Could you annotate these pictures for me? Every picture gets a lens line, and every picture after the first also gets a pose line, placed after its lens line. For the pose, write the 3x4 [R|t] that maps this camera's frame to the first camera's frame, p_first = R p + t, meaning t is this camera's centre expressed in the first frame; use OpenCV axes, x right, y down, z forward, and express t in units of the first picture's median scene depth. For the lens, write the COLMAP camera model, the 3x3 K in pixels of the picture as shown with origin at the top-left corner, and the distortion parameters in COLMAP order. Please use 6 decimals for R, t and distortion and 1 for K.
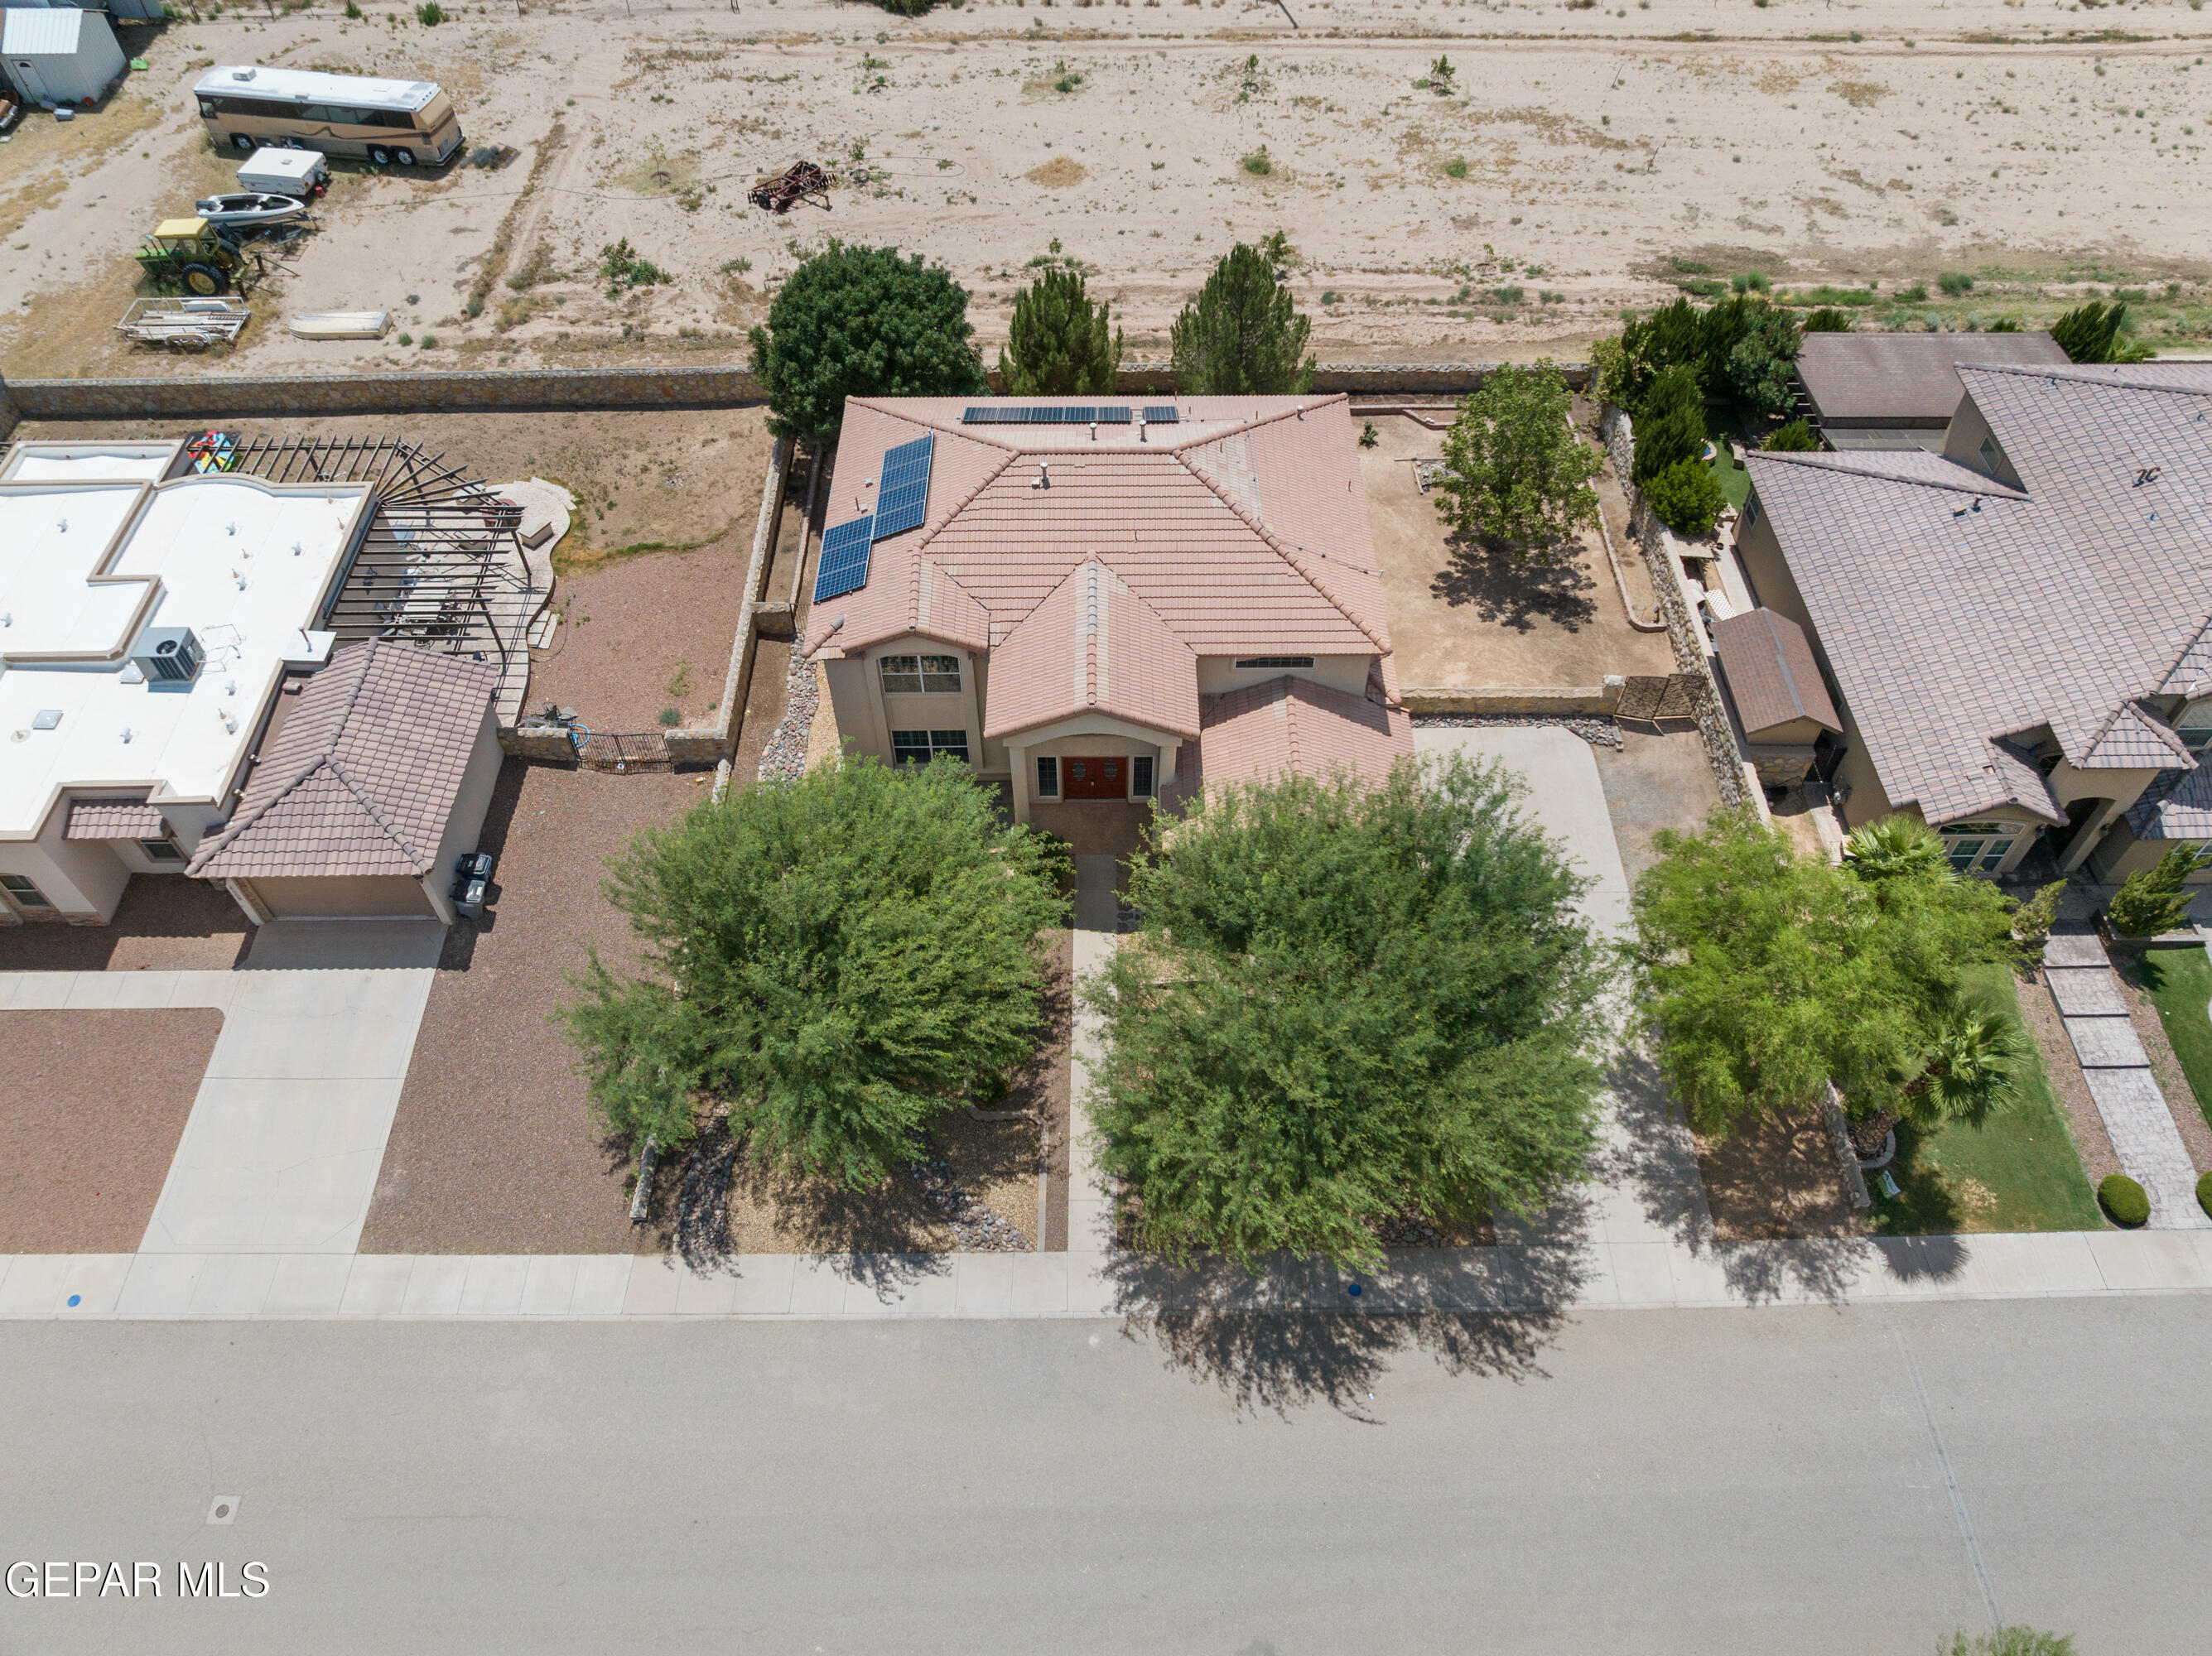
lens RADIAL K [[1557.6, 0, 1116.4], [0, 1557.6, 811.8], [0, 0, 1]] dist [-0.056217, 0.028828]
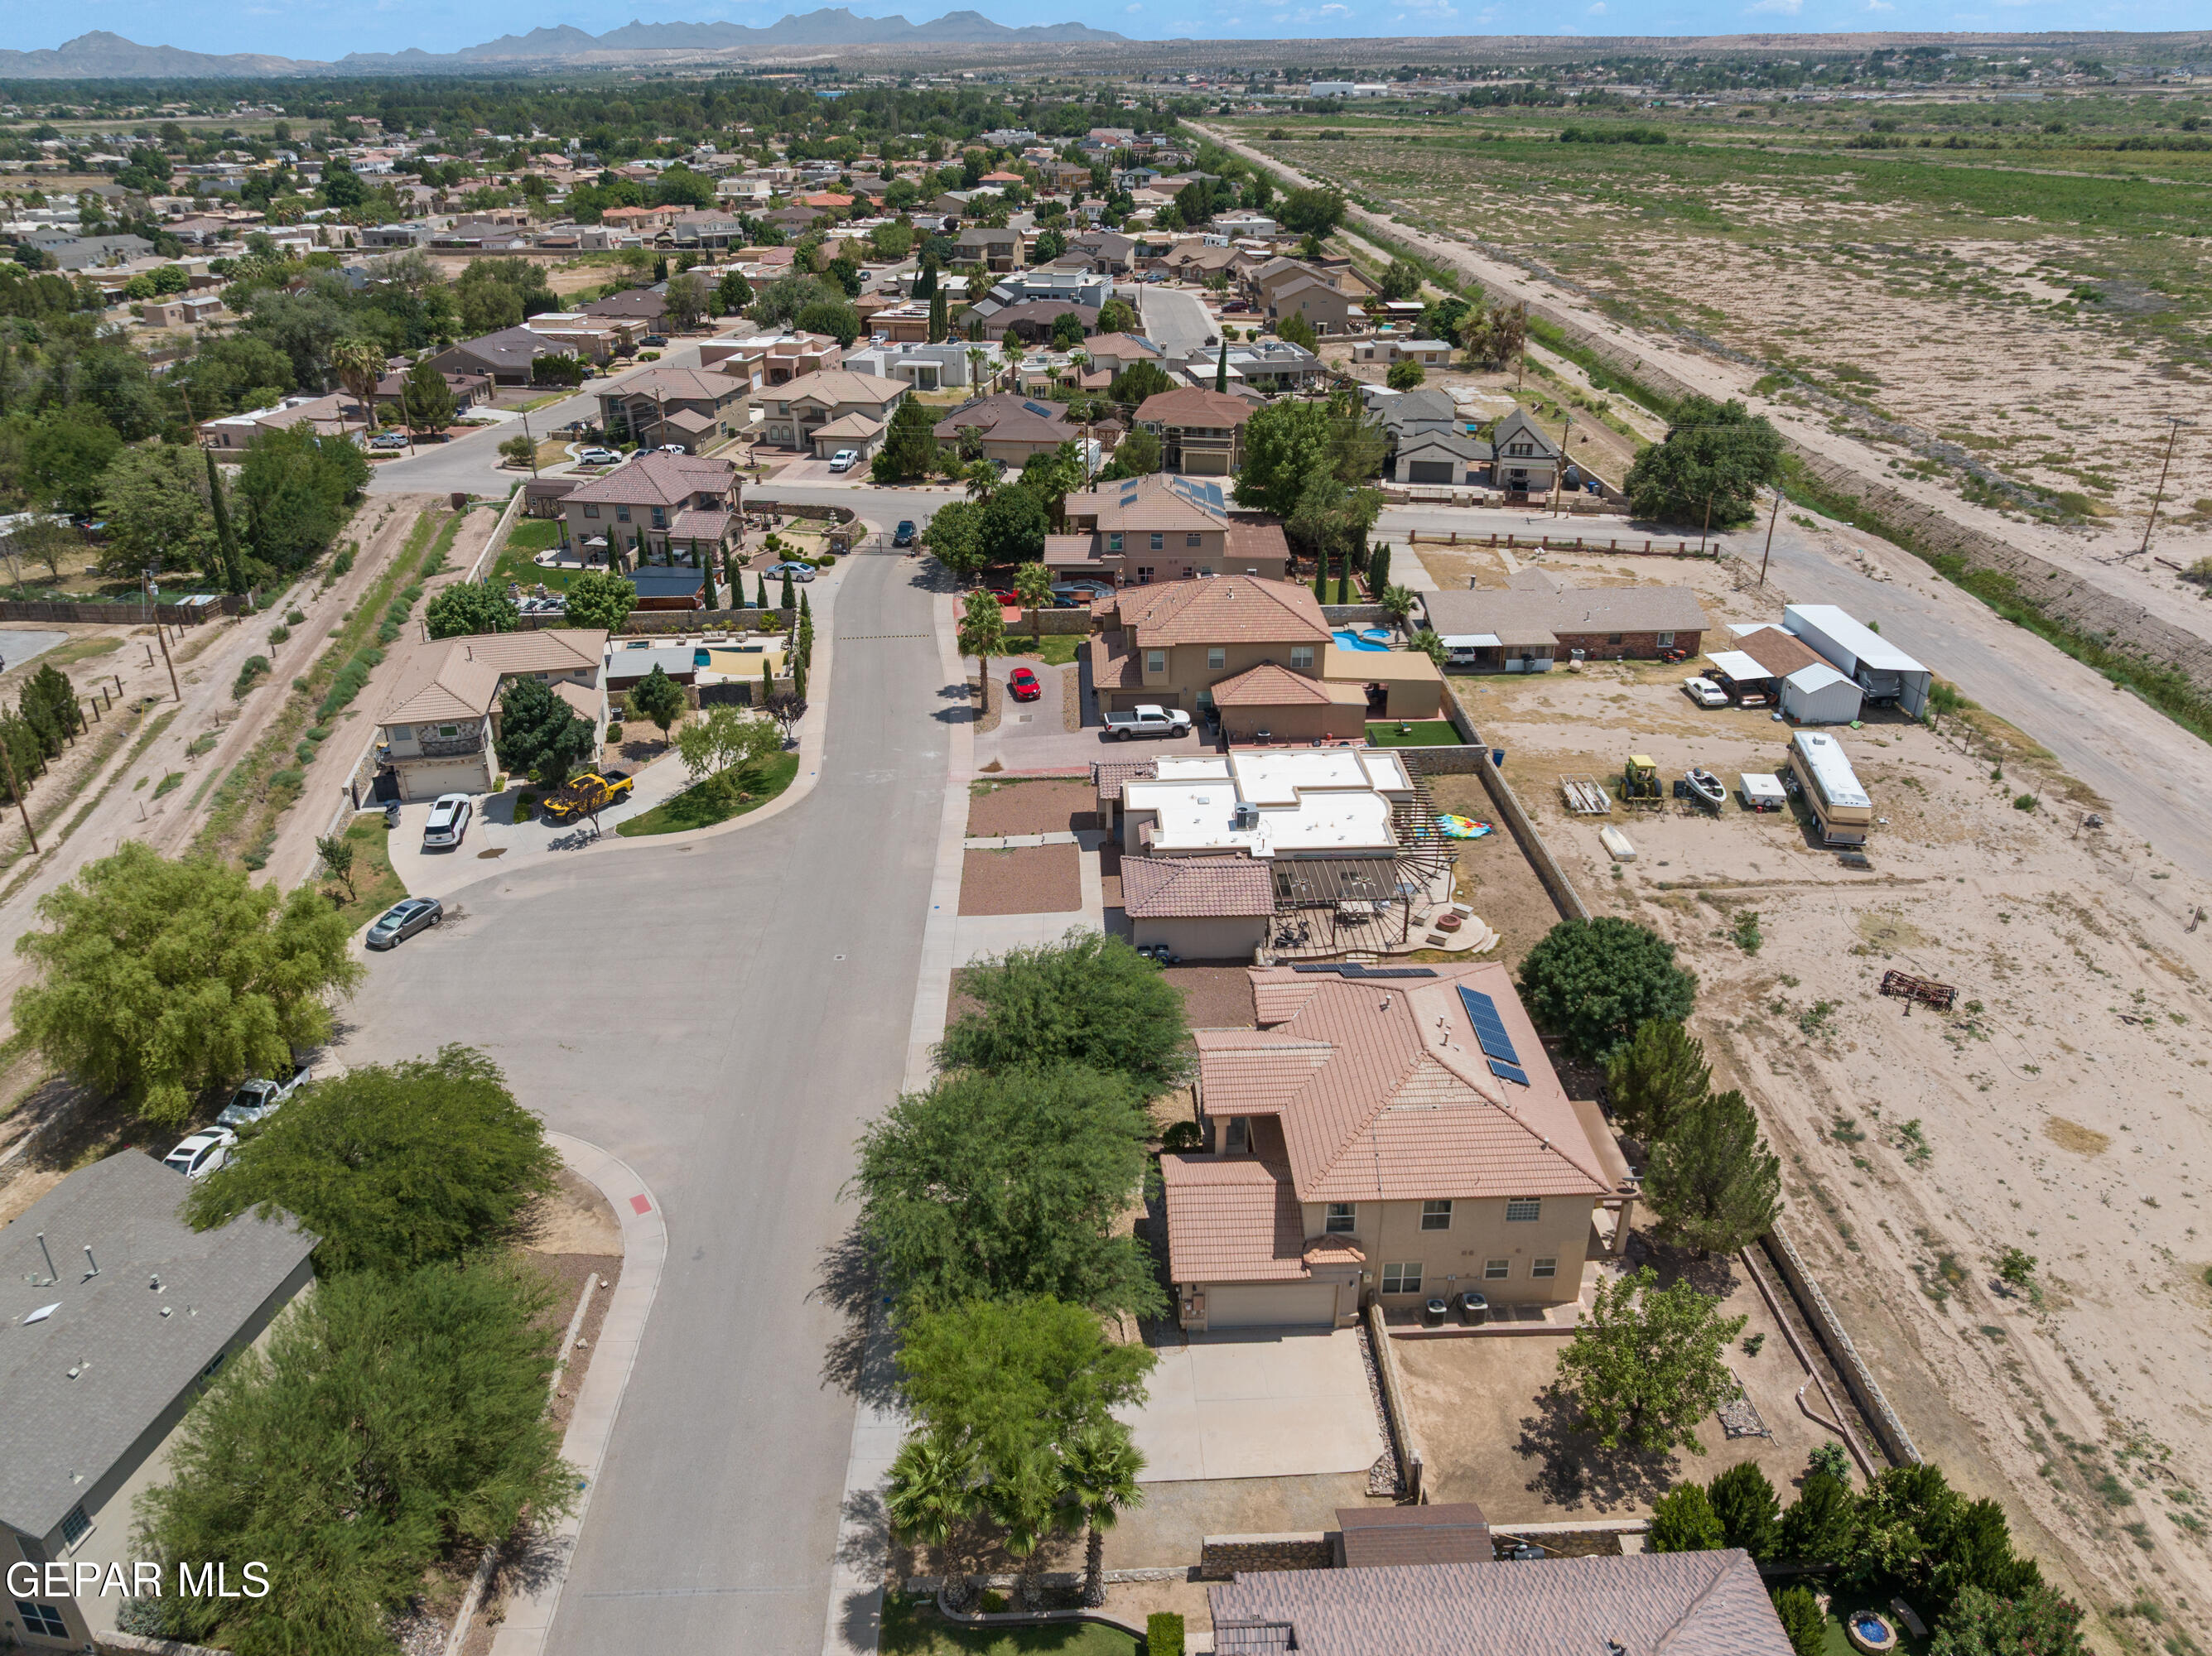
lens RADIAL K [[1557.6, 0, 1116.4], [0, 1557.6, 811.8], [0, 0, 1]] dist [-0.056217, 0.028828]
pose [[0.024560, 0.437430, -0.898917, 1.218917], [-0.771888, 0.579710, 0.261009, -0.521727], [0.635284, 0.687453, 0.351884, 0.200726]]
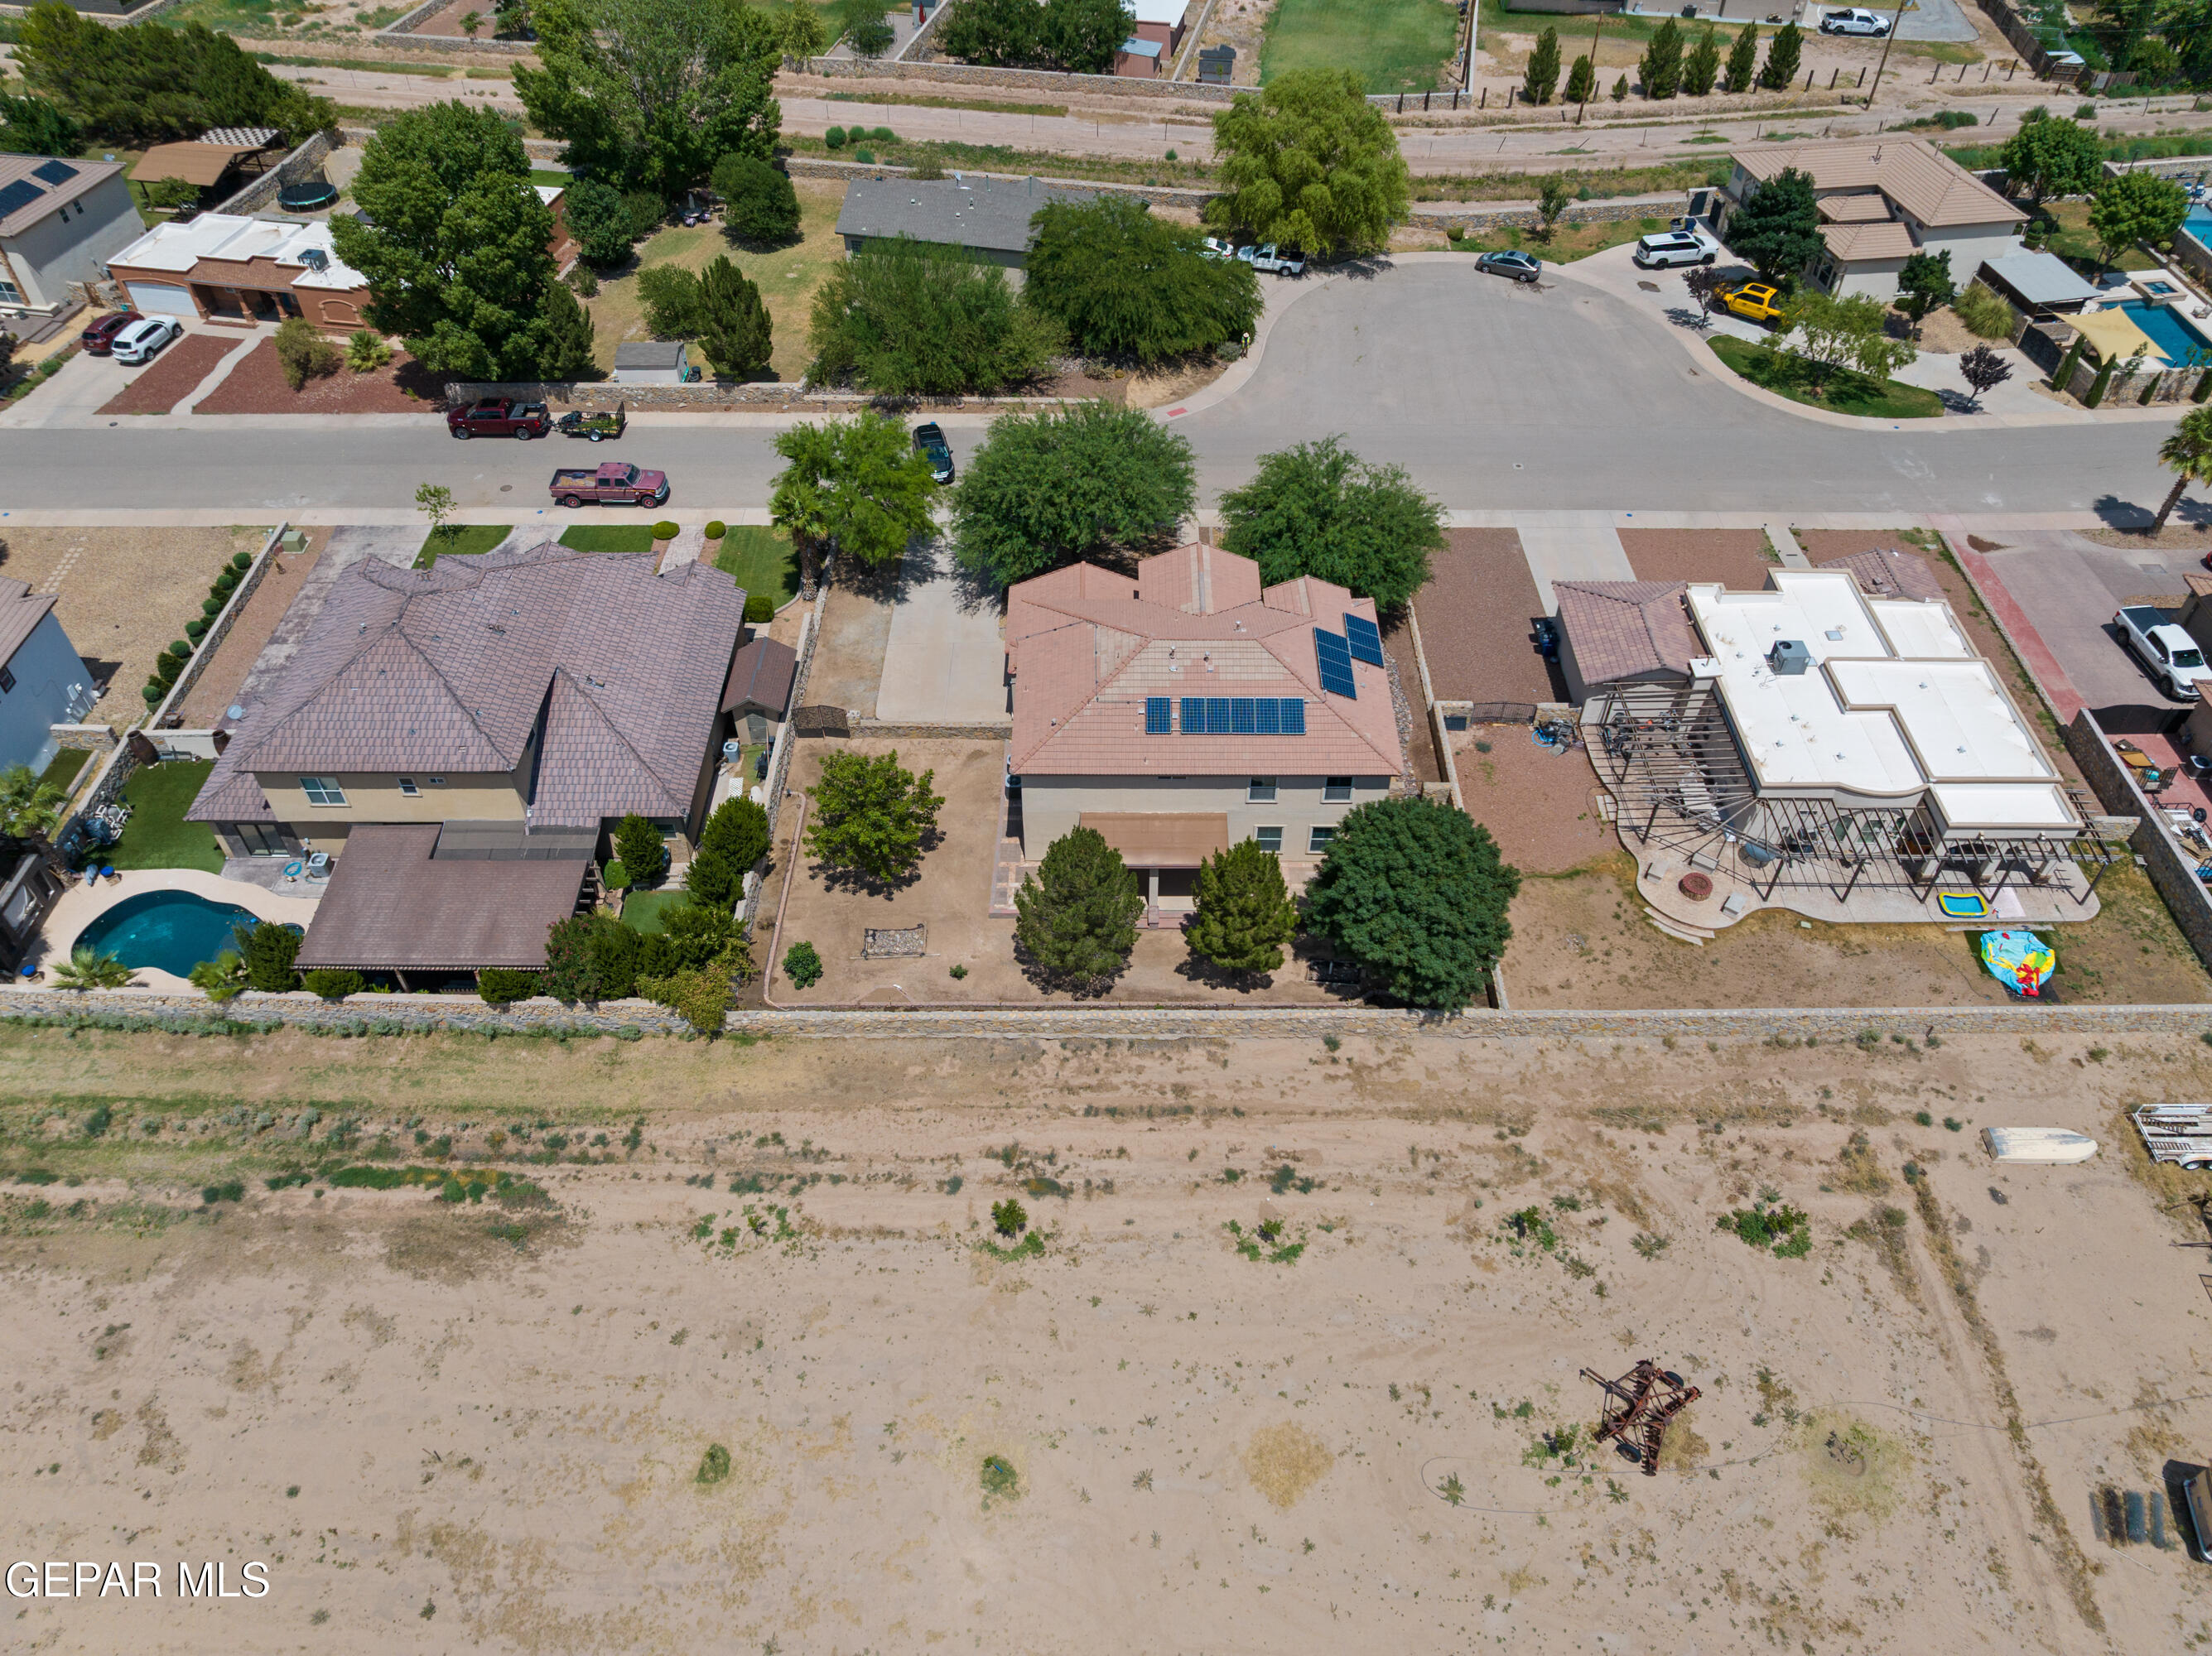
lens RADIAL K [[1557.6, 0, 1116.4], [0, 1557.6, 811.8], [0, 0, 1]] dist [-0.056217, 0.028828]
pose [[-0.999926, -0.008816, 0.008414, 0.059034], [0.009270, -0.102102, 0.994731, -1.788696], [-0.007910, 0.994735, 0.102176, 1.051511]]
